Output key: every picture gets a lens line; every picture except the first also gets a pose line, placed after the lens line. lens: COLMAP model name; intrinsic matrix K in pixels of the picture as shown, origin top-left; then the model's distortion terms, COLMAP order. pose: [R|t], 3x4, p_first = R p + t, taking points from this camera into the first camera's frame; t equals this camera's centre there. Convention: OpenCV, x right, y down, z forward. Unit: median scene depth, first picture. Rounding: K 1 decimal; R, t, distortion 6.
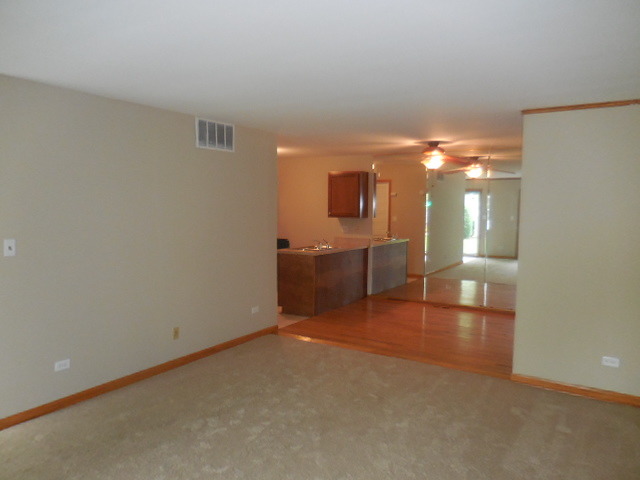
lens RADIAL K [[484.2, 0, 320.0], [0, 484.2, 240.0], [0, 0, 1]] dist [-0.016768, 0.037067]
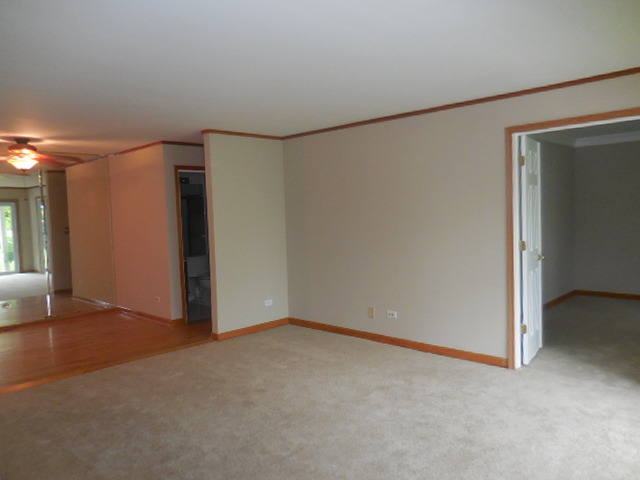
lens RADIAL K [[484.2, 0, 320.0], [0, 484.2, 240.0], [0, 0, 1]] dist [-0.016768, 0.037067]
pose [[0.210669, -0.079054, 0.974356, -0.718406], [0.104857, 0.992802, 0.057879, -0.017699], [-0.971917, 0.089975, 0.217442, 0.402070]]
